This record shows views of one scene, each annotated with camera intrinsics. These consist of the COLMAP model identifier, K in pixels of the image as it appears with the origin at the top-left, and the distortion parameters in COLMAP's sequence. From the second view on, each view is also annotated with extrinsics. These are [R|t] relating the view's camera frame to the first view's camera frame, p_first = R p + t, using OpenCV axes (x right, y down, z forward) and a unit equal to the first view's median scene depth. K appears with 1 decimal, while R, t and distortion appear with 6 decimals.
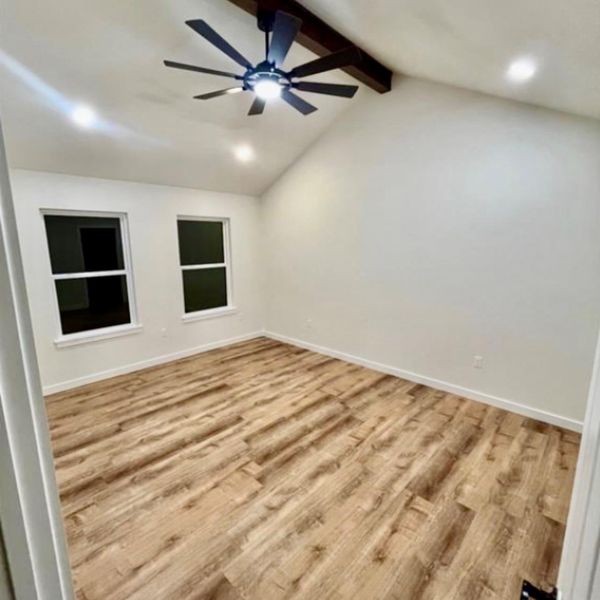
lens RADIAL K [[325.9, 0, 300.0], [0, 325.9, 300.0], [0, 0, 1]] dist [-0.000281, -0.001019]
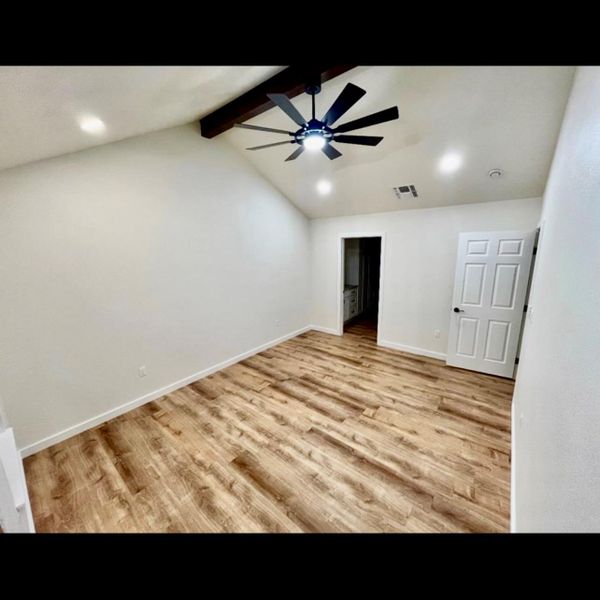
lens RADIAL K [[253.1, 0, 301.2], [0, 253.1, 298.1], [0, 0, 1]] dist [-0.000090, -0.000124]
pose [[-0.076699, -0.202226, 0.976331, -0.942212], [0.207173, 0.954611, 0.214002, -0.250622], [-0.975293, 0.218683, -0.031322, 0.992779]]
